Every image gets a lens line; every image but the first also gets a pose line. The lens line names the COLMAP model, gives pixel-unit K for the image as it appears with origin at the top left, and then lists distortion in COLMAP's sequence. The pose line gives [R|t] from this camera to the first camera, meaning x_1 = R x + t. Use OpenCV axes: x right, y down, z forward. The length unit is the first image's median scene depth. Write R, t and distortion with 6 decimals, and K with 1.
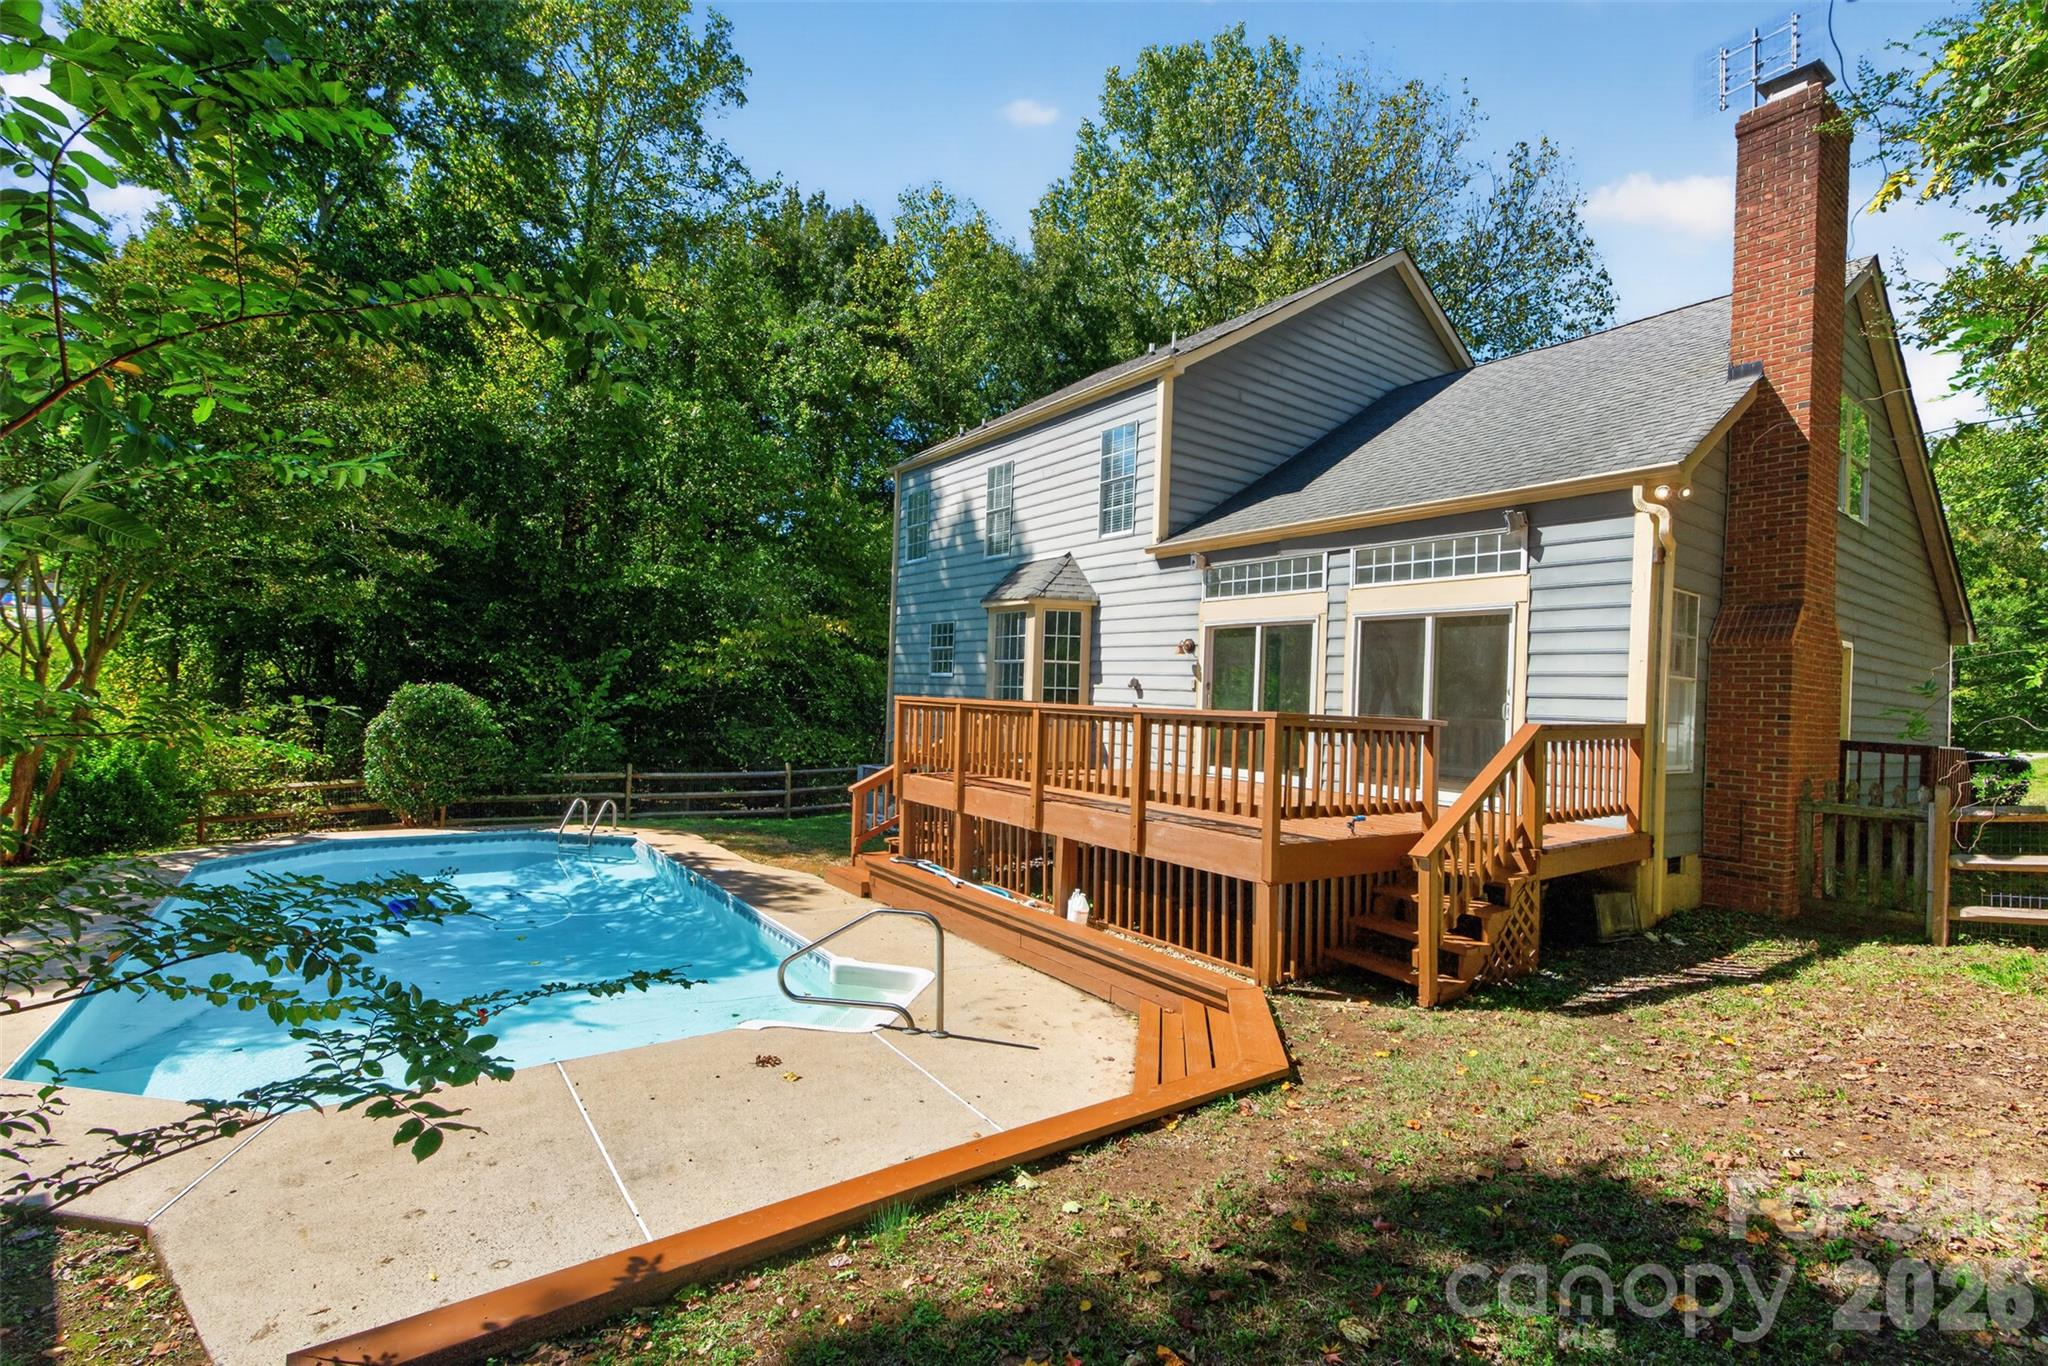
lens RADIAL K [[909.0, 0, 1026.0], [0, 909.0, 652.2], [0, 0, 1]] dist [0.004292, -0.000657]
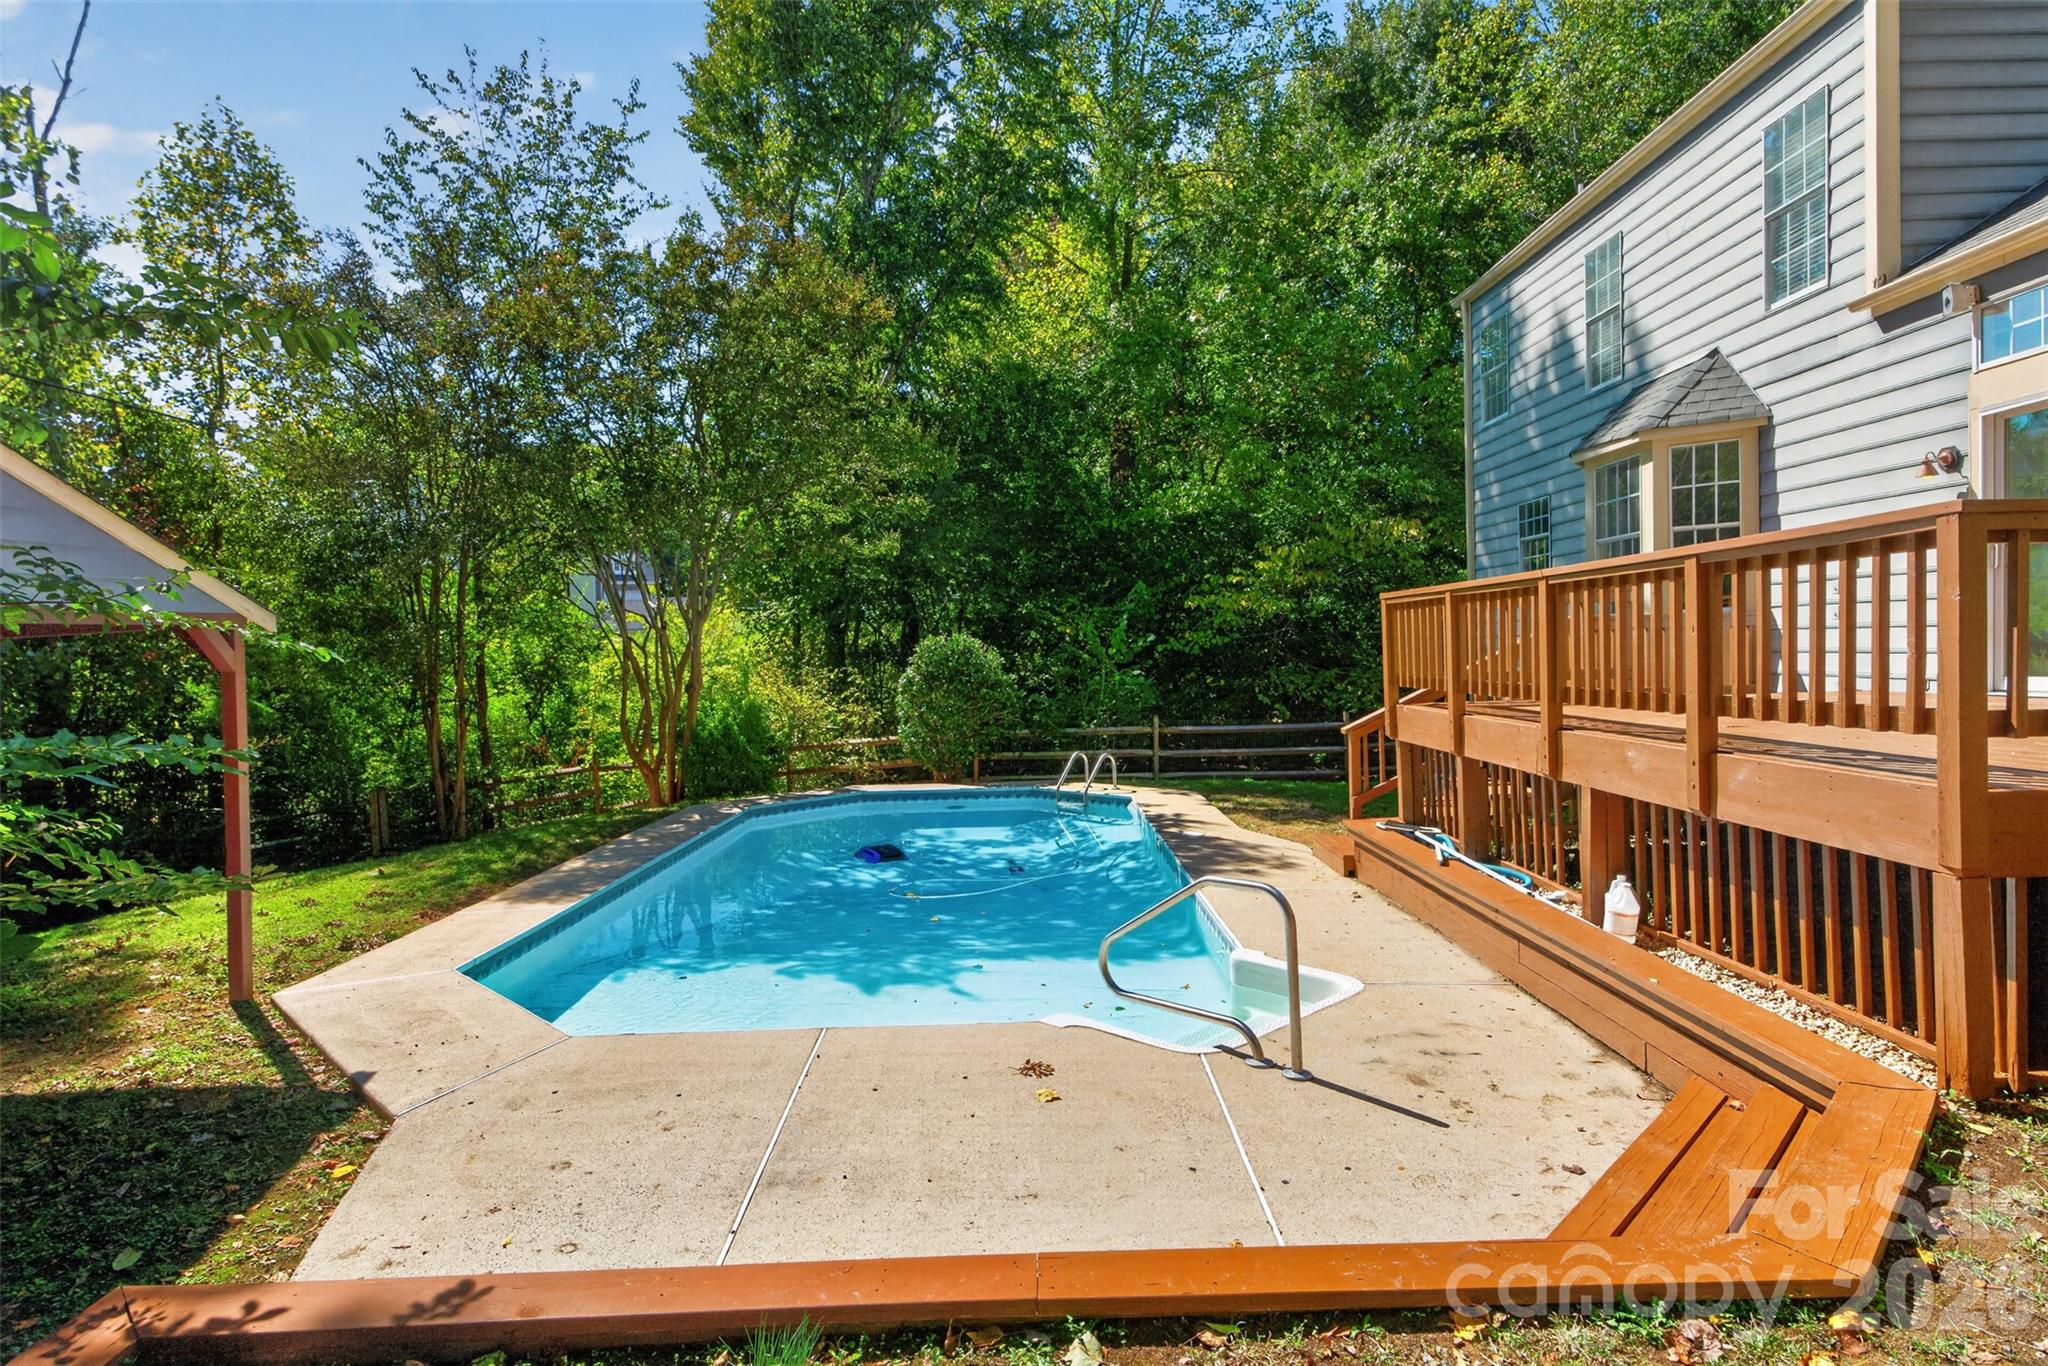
lens RADIAL K [[1086.4, 0, 1025.3], [0, 1086.4, 658.0], [0, 0, 1]] dist [0.000119, 0.000513]
pose [[0.806694, -0.057379, -0.588177, 0.097277], [0.089102, 0.995707, 0.025069, 0.040595], [0.584214, -0.072630, 0.808344, 0.129285]]
